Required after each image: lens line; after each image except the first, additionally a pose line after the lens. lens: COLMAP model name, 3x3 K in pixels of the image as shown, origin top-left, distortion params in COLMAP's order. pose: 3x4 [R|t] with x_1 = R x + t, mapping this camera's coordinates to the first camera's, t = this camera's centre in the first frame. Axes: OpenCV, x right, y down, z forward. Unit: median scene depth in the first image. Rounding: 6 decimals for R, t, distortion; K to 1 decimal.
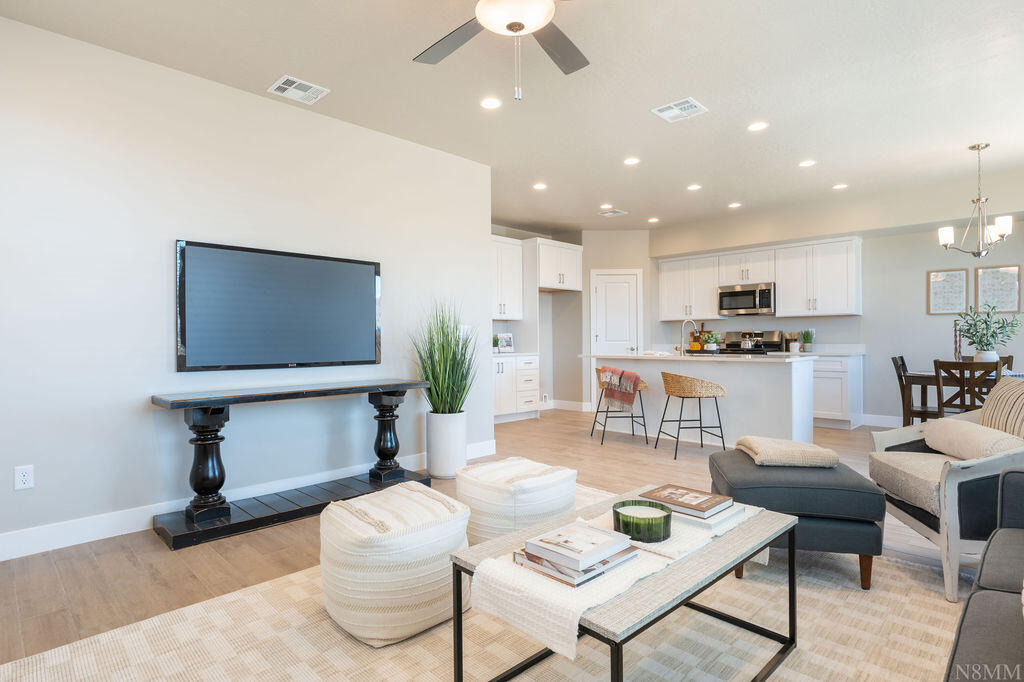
lens RADIAL K [[526.6, 0, 512.0], [0, 526.6, 341.0], [0, 0, 1]] dist [-0.003124, -0.000374]
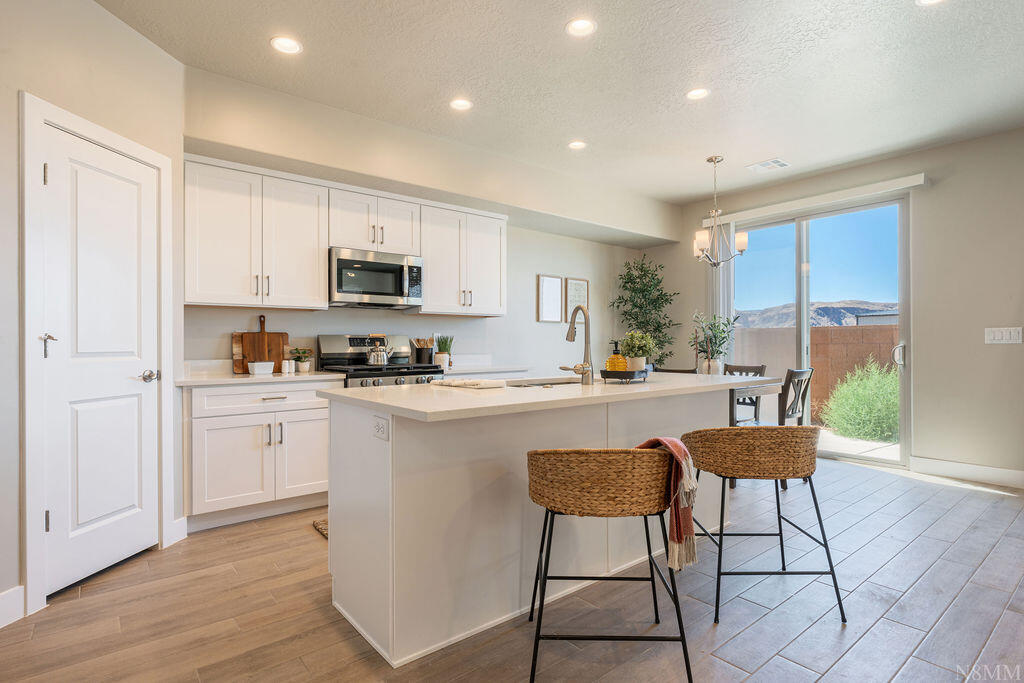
lens RADIAL K [[526.6, 0, 512.0], [0, 526.6, 341.5], [0, 0, 1]] dist [-0.003124, -0.000374]
pose [[0.107165, 0.013456, 0.994150, -0.105867], [0.006267, 0.999879, -0.014209, -0.002479], [-0.994222, 0.007753, 0.107067, 0.829315]]
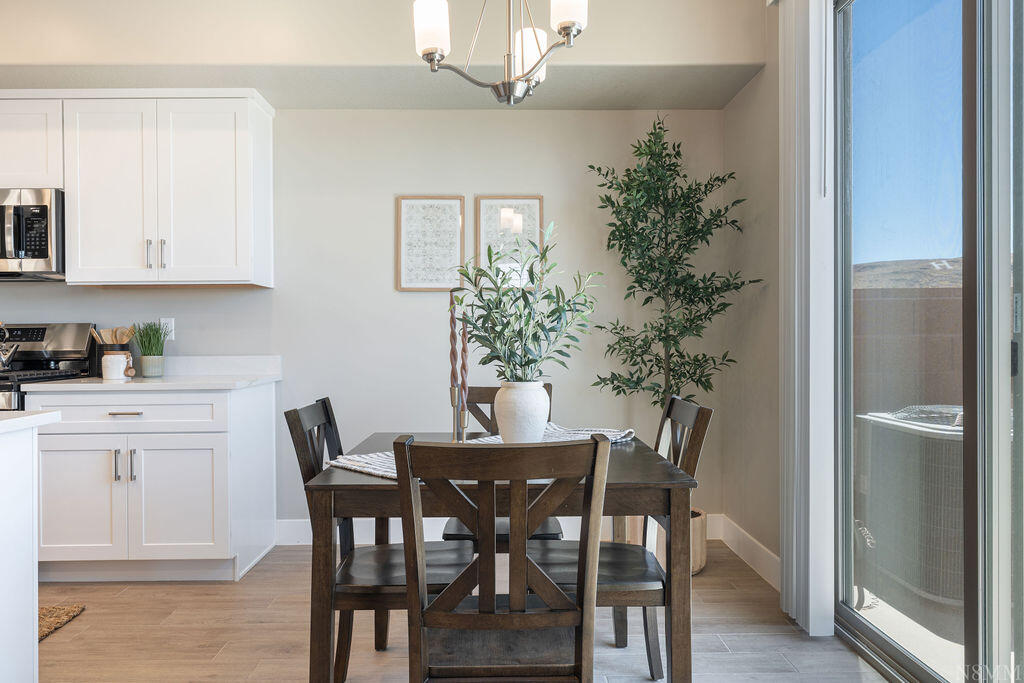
lens RADIAL K [[708.7, 0, 496.2], [0, 708.7, 341.6], [0, 0, 1]] dist [0.004315, 0.002973]
pose [[0.703213, -0.002386, 0.710975, 0.362192], [0.004779, 0.999988, -0.001371, -0.004051], [-0.710963, 0.004363, 0.703216, 0.442815]]
